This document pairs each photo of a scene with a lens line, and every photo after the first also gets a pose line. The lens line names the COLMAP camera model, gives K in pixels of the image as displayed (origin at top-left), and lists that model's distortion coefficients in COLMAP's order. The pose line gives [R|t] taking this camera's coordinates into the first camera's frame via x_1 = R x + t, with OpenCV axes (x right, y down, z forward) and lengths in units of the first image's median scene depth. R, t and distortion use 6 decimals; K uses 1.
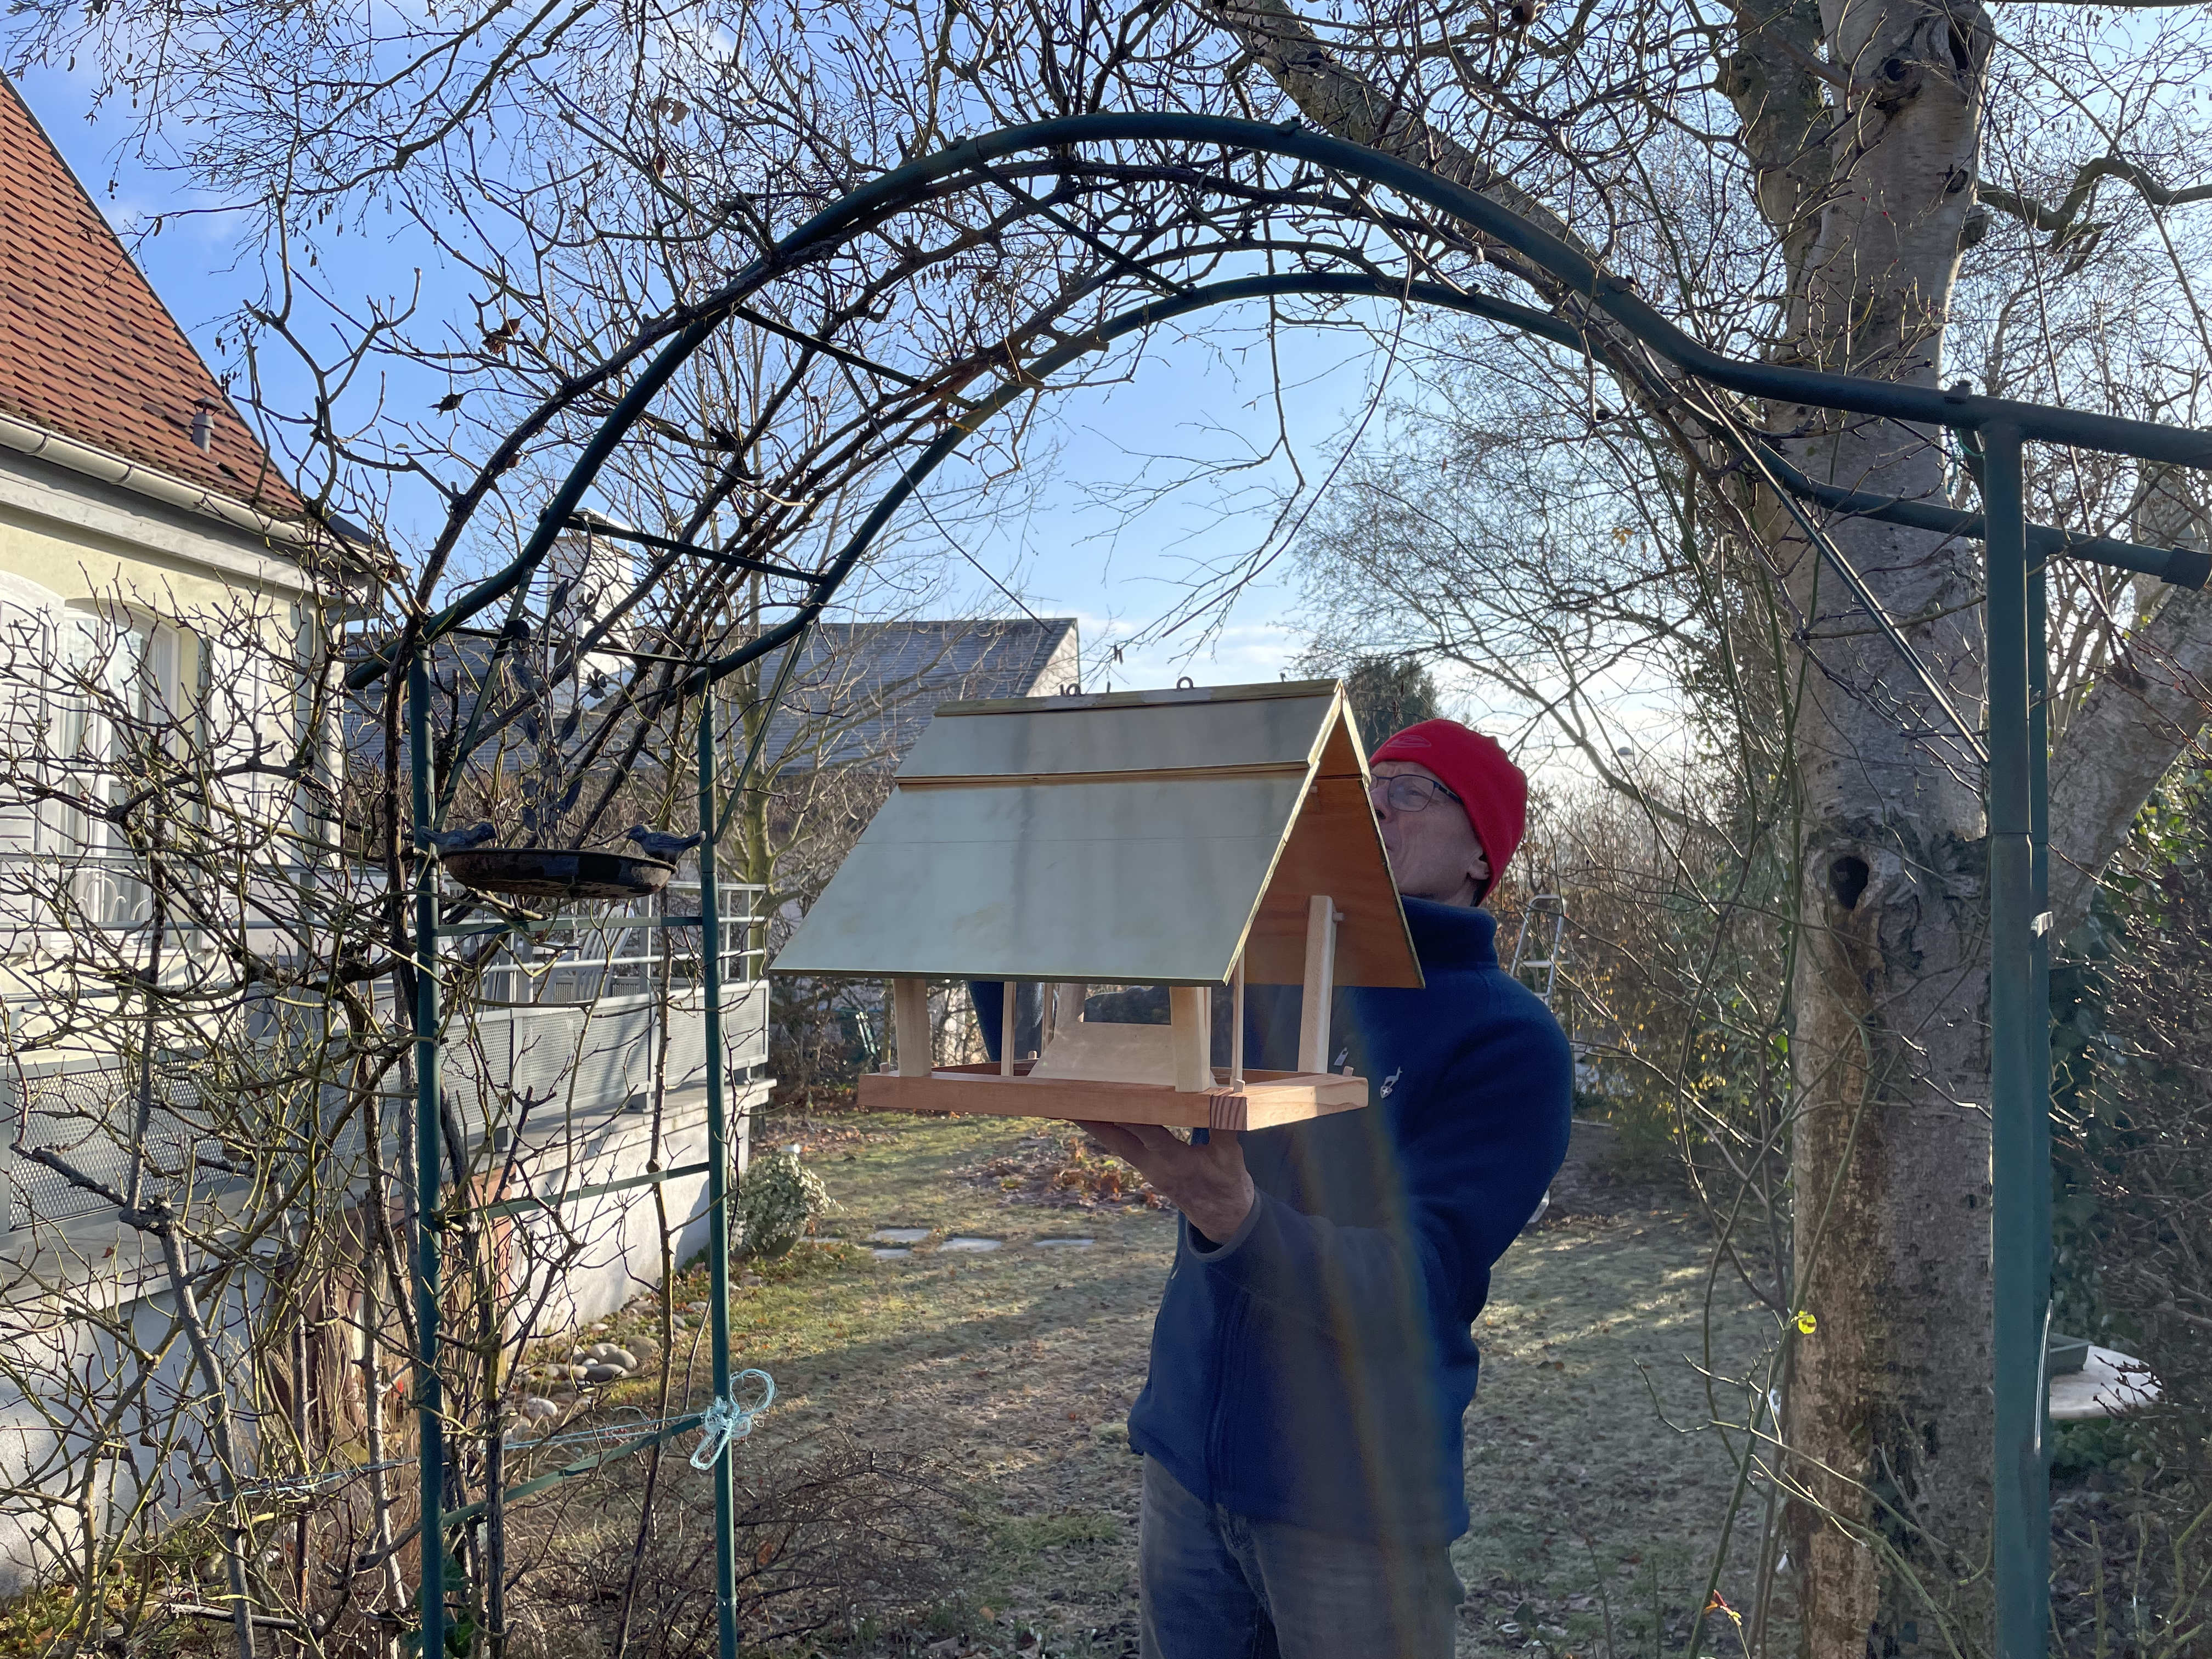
lens RADIAL K [[1636.1, 0, 1116.2], [0, 1636.1, 816.2], [0, 0, 1]] dist [0.073563, -0.102888]
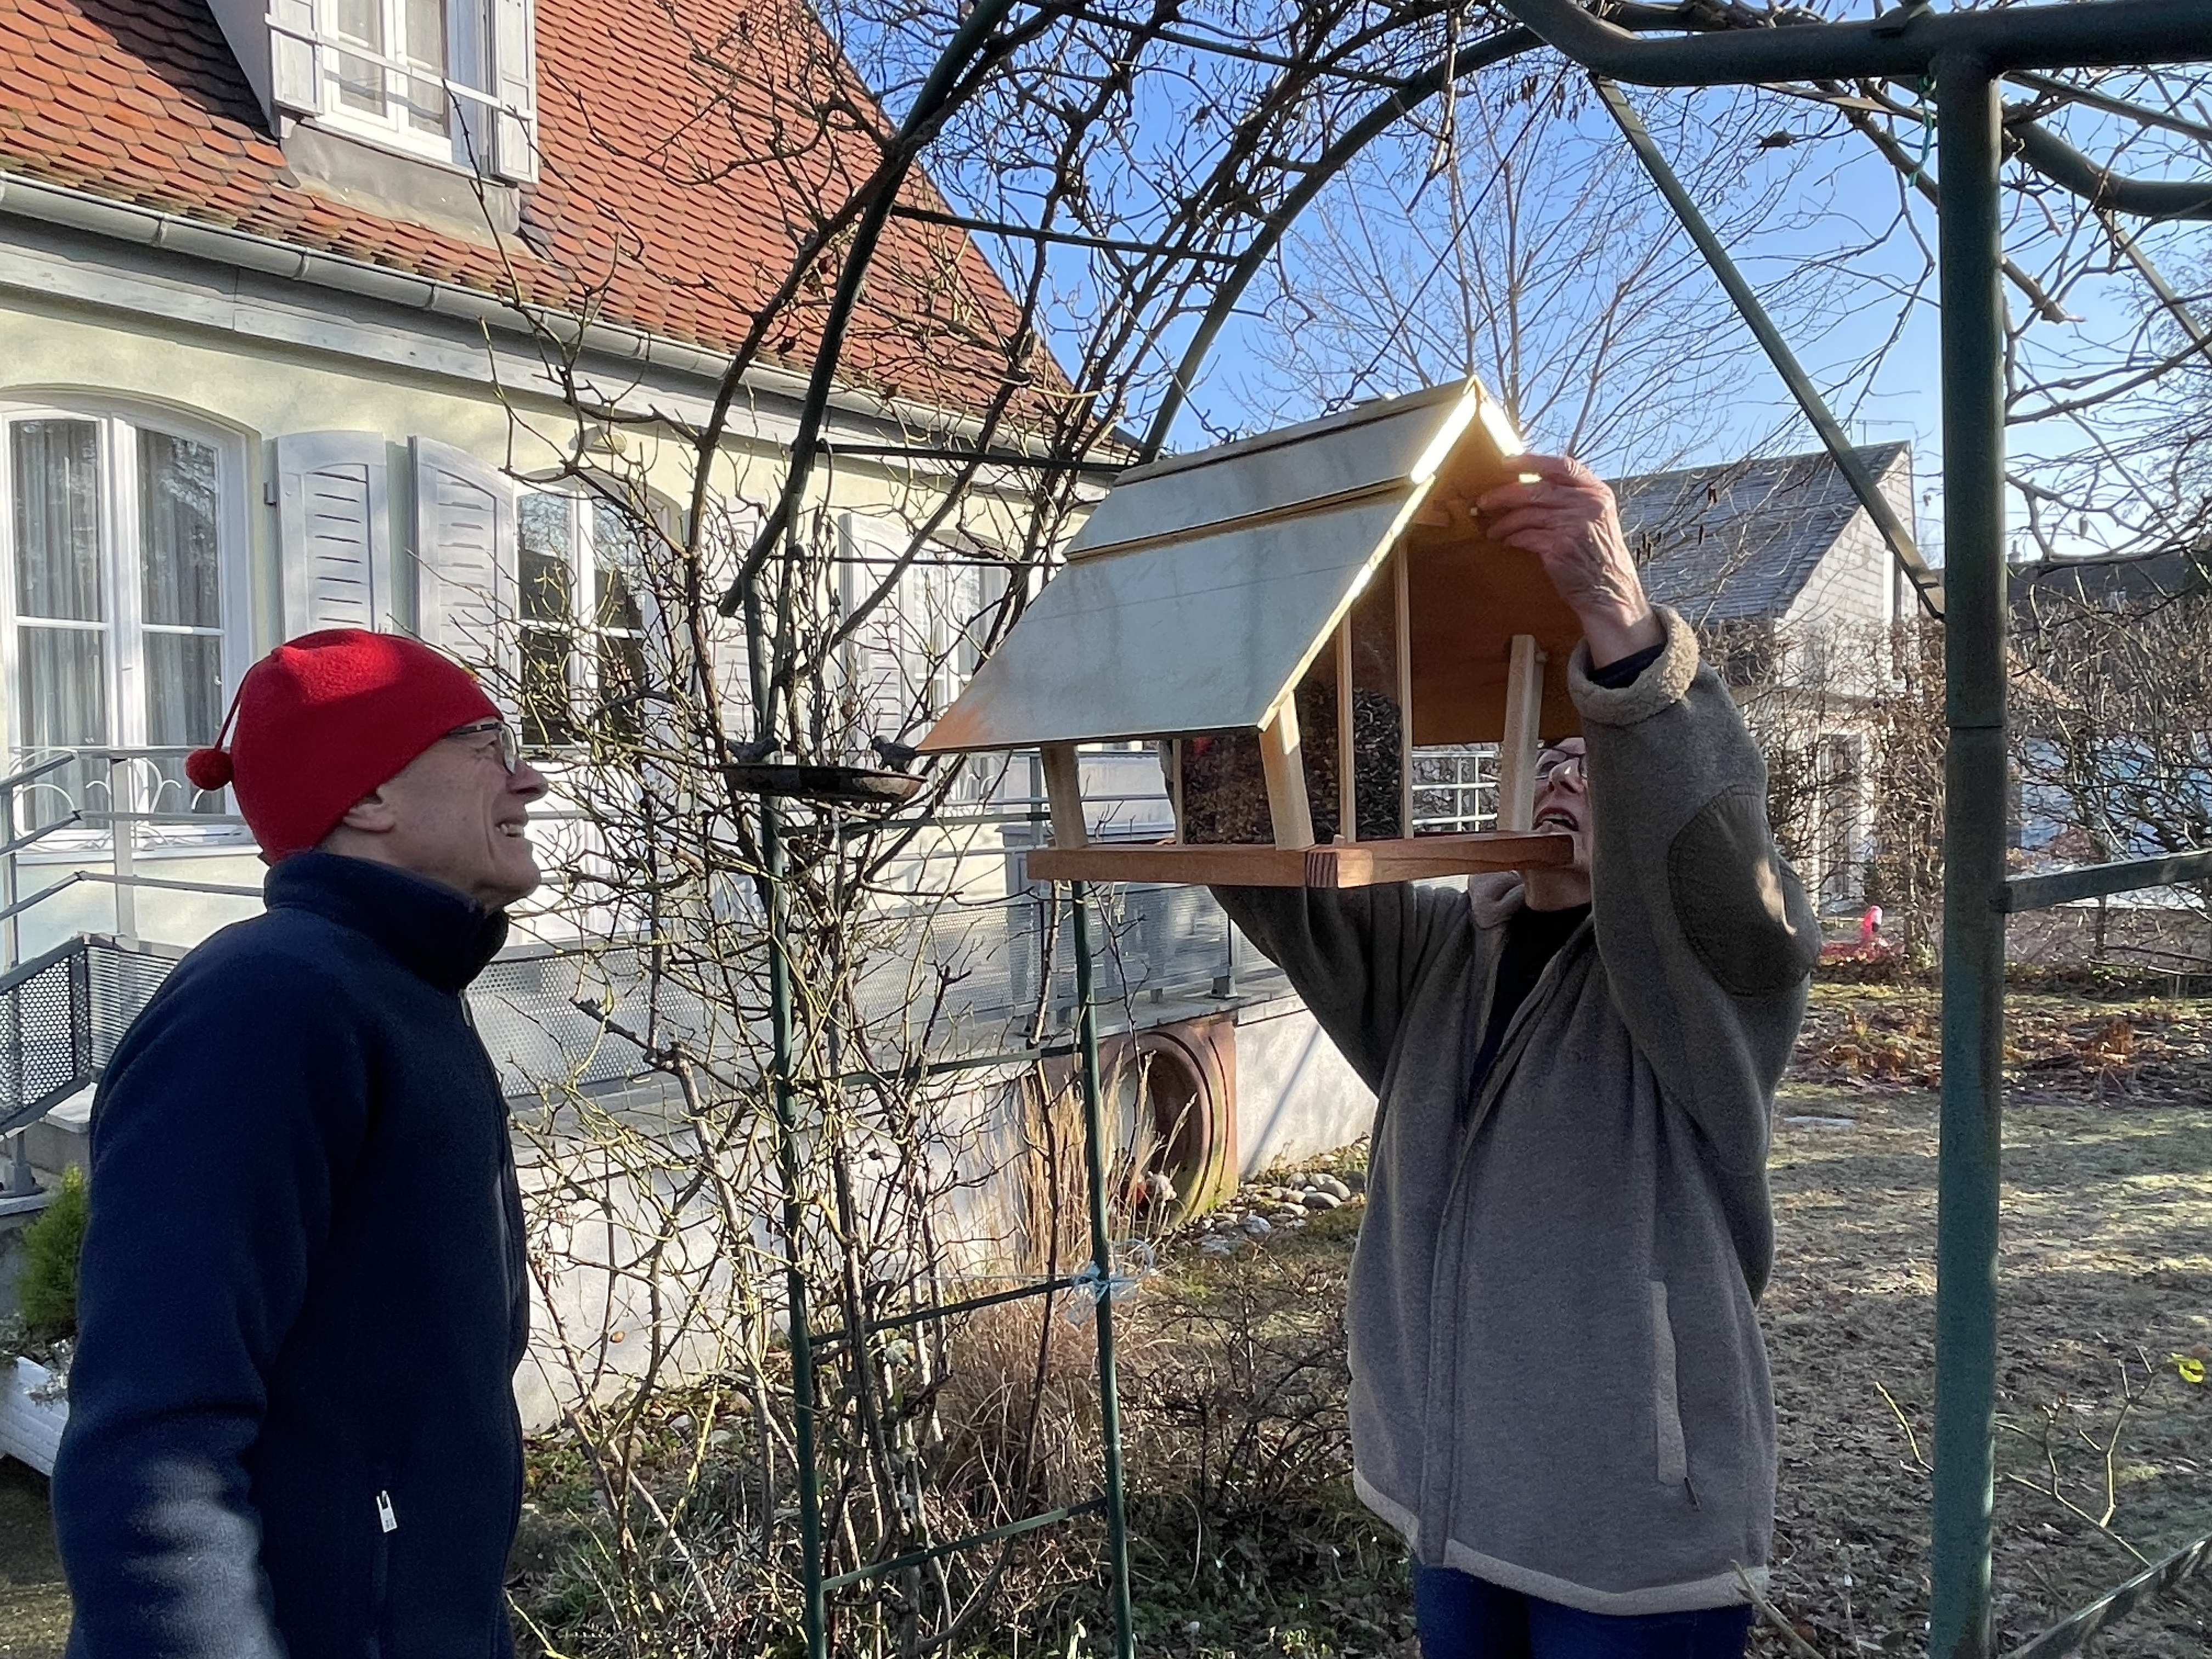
lens RADIAL K [[1574.8, 0, 1101.6], [0, 1574.8, 857.2], [0, 0, 1]] dist [0.012706, -0.045374]
pose [[0.873810, 0.006398, -0.486225, 0.112965], [0.048099, 0.993873, 0.099518, -0.003689], [0.483883, -0.110347, 0.868148, 0.066071]]
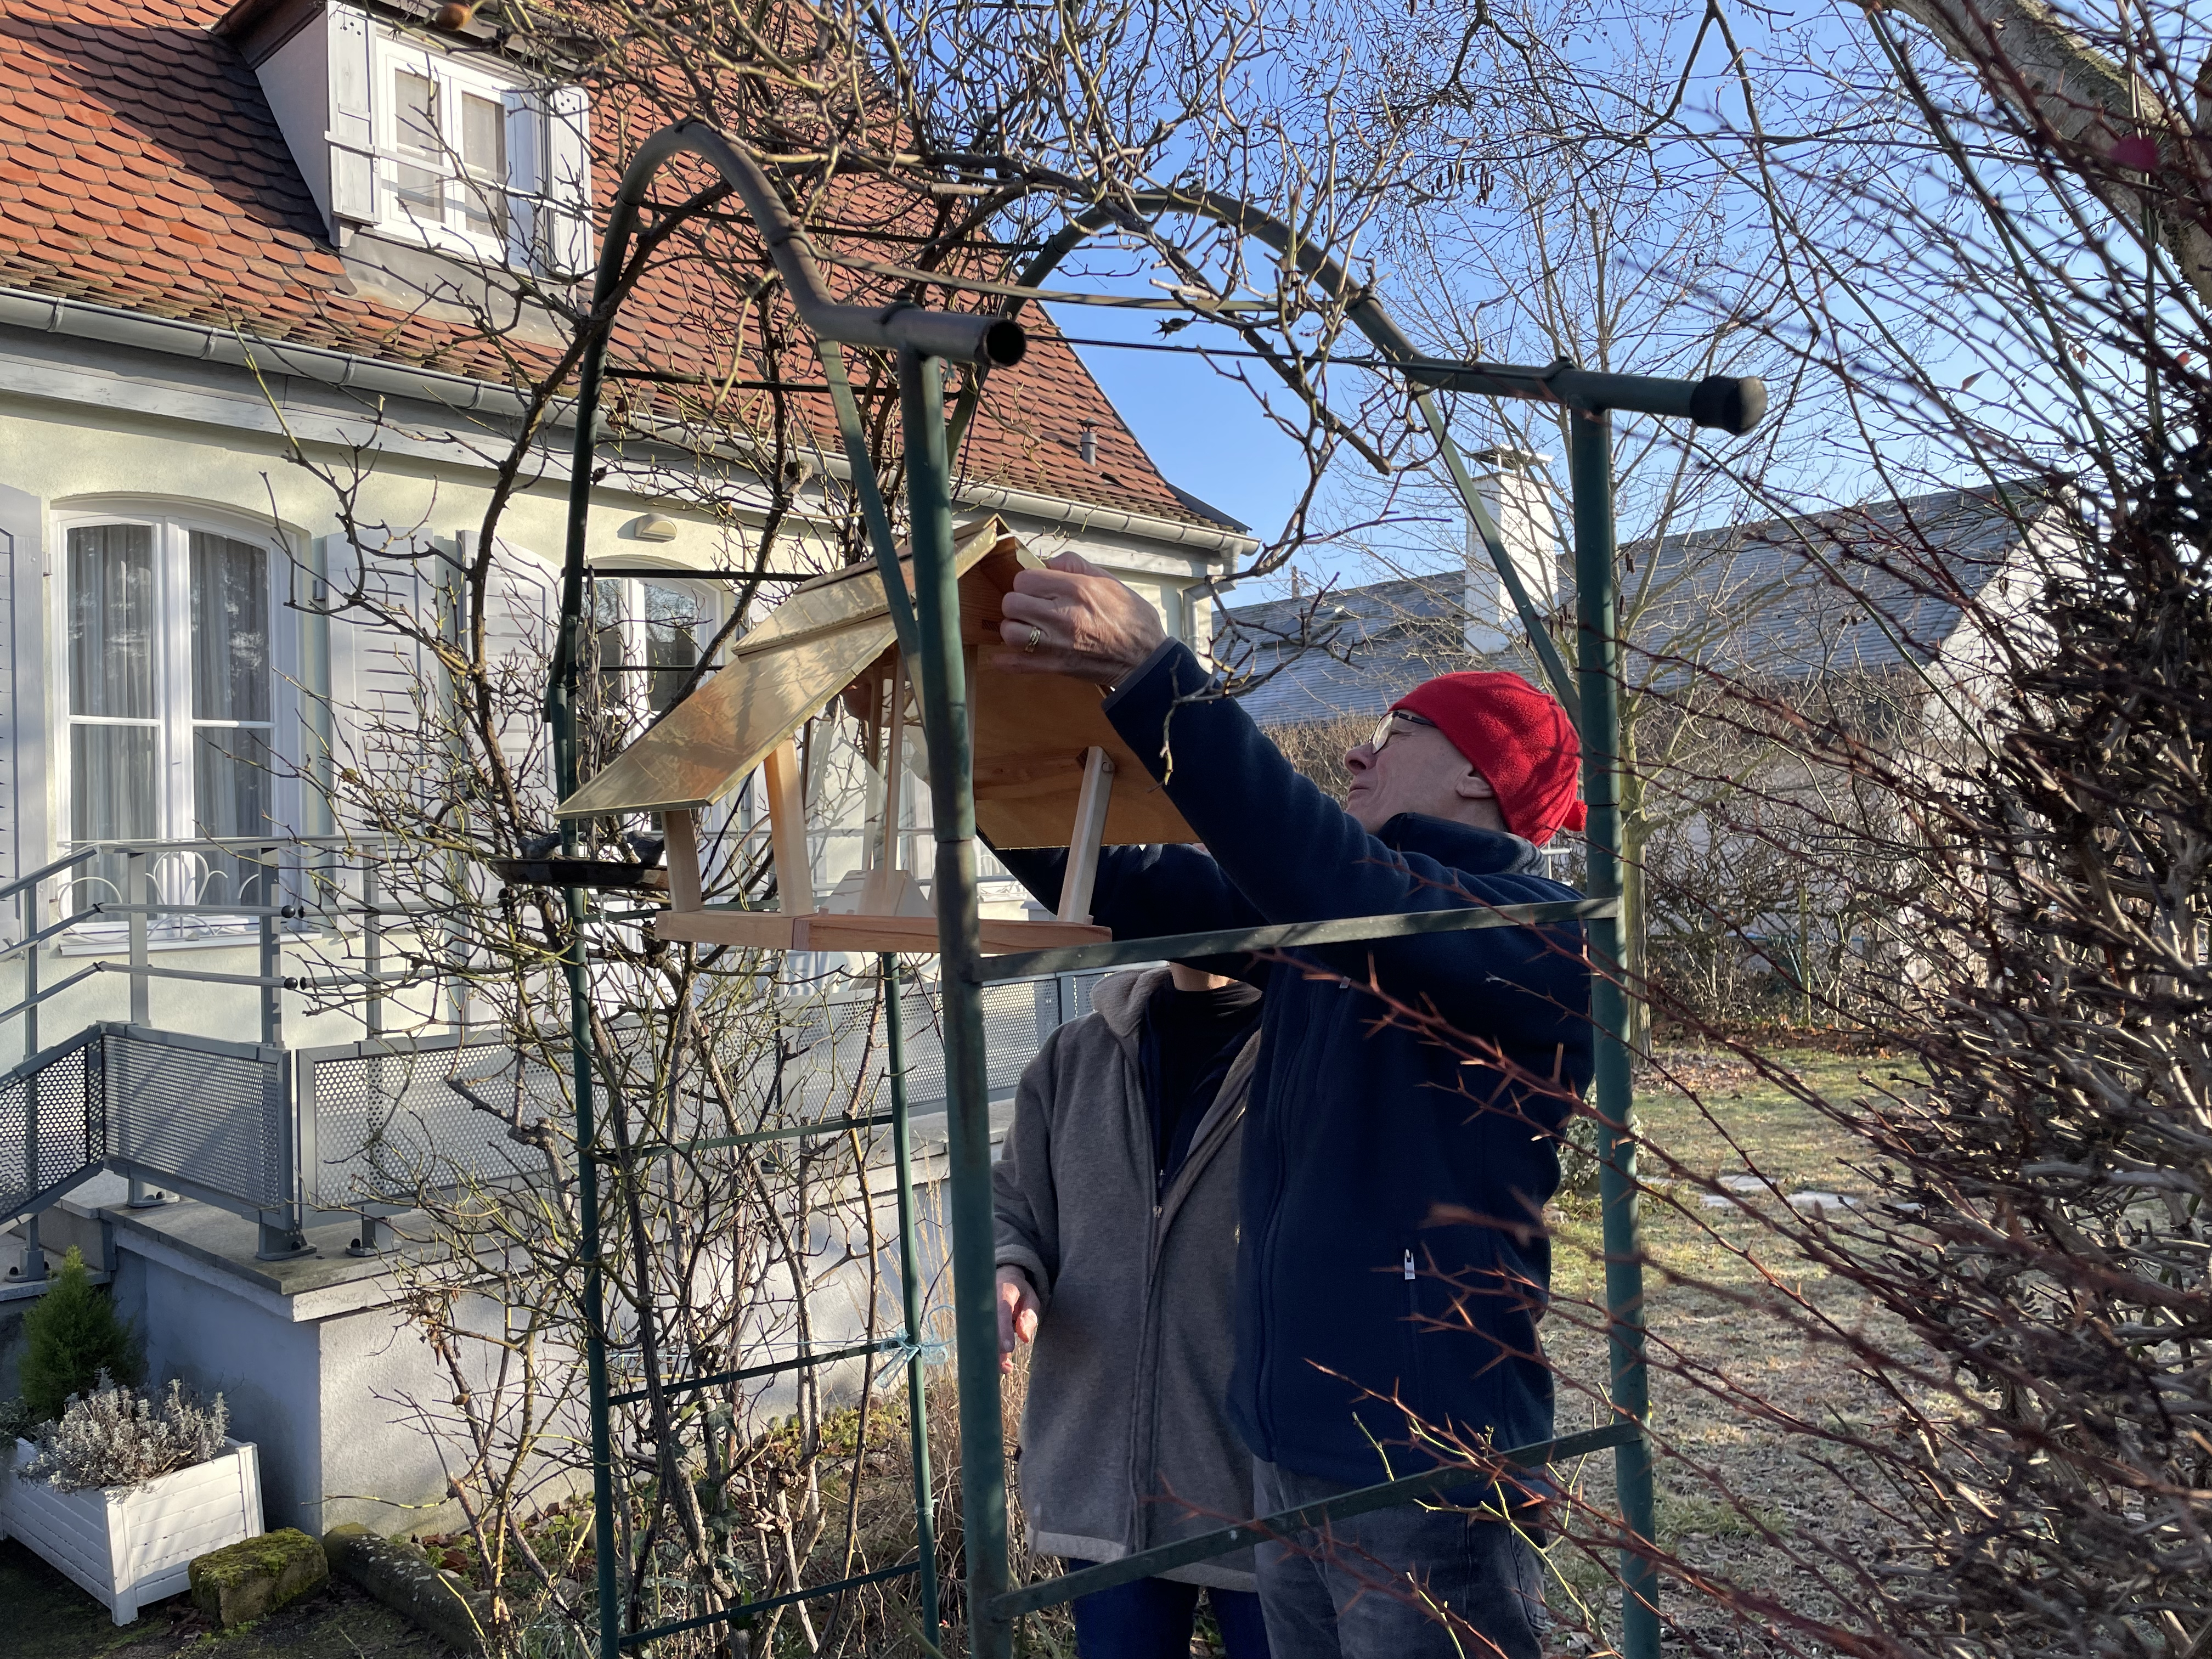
lens RADIAL K [[1632.9, 0, 1106.0], [0, 1632.9, 829.5], [0, 0, 1]] dist [0.072350, -0.102331]
pose [[0.835792, -0.039024, -0.547657, 0.217020], [0.067903, 0.997160, 0.032574, -0.003854], [0.544831, -0.064412, 0.836069, 0.075713]]
